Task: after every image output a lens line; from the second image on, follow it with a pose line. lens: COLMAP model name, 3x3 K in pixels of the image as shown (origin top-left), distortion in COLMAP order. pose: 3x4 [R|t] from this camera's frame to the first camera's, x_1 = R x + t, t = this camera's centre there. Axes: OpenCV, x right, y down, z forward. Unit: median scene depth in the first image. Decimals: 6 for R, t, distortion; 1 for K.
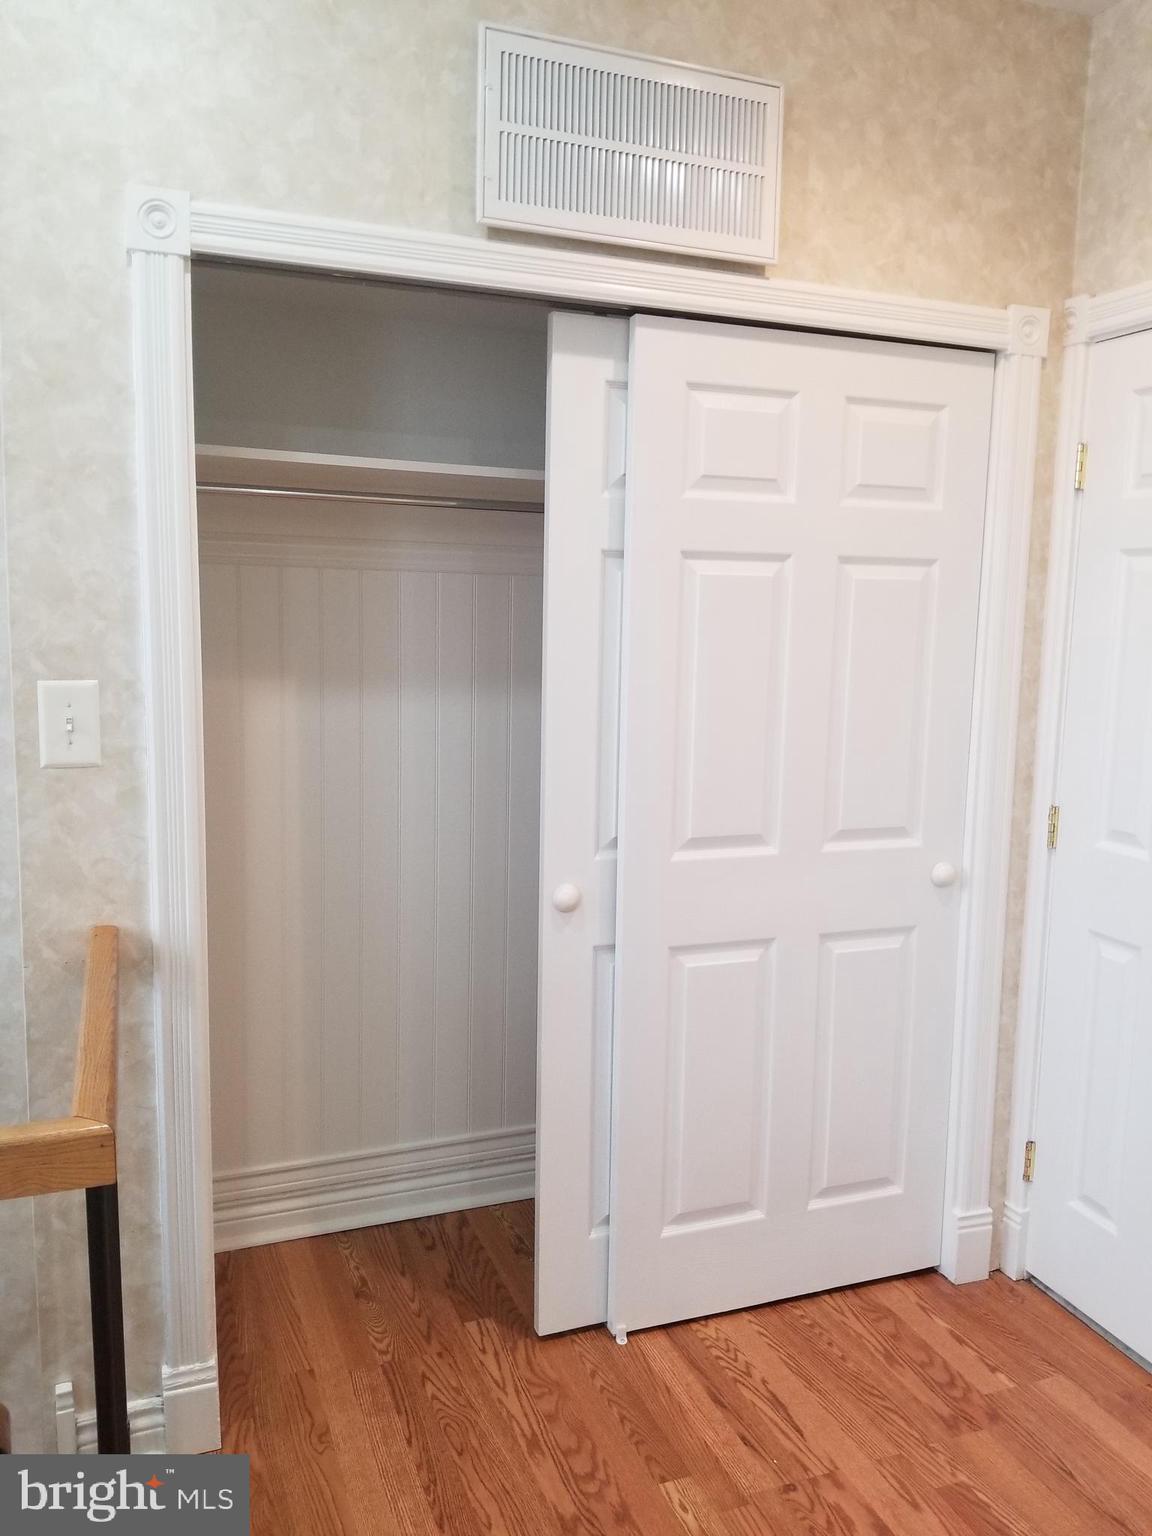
lens RADIAL K [[1189.6, 0, 579.6], [0, 1189.6, 749.9], [0, 0, 1]] dist [0.034866, -0.061378]
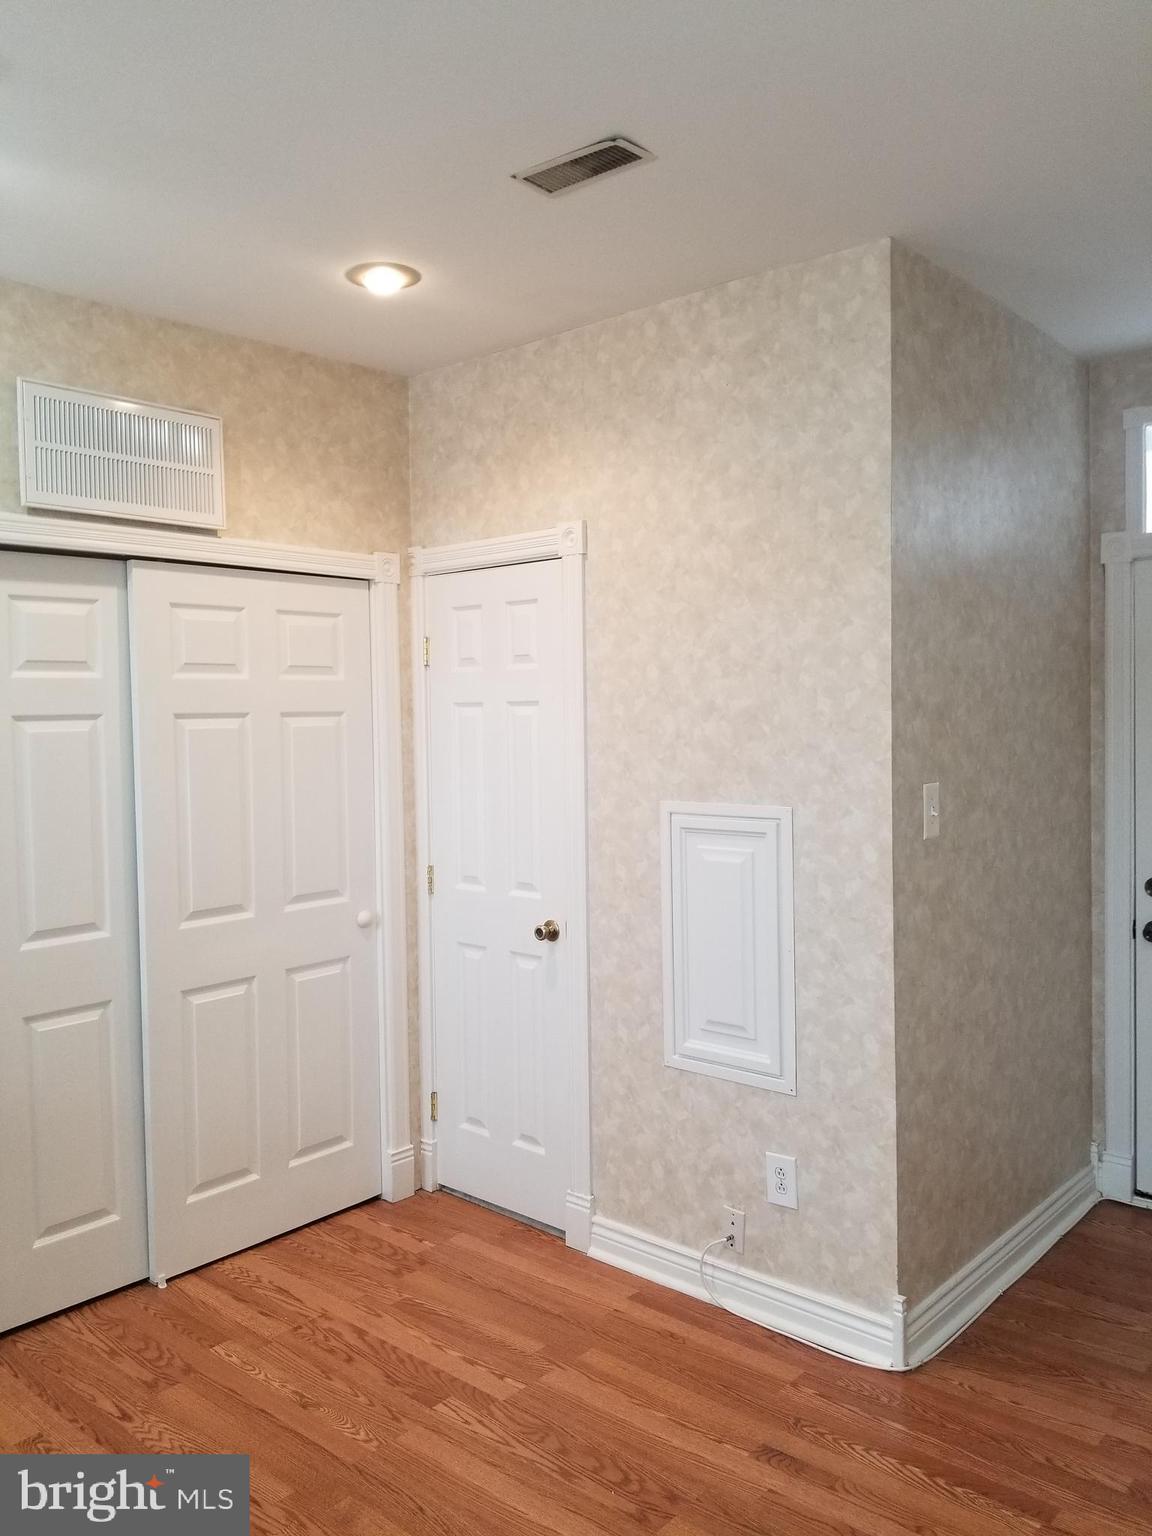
lens RADIAL K [[1220.0, 0, 576.0], [0, 1220.0, 768.0], [0, 0, 1]] dist [0.141949, -0.203413]
pose [[0.883575, -0.057334, 0.464766, -0.179924], [0.091921, 0.994403, -0.052082, 0.022184], [-0.459179, 0.088740, 0.883900, -0.543434]]
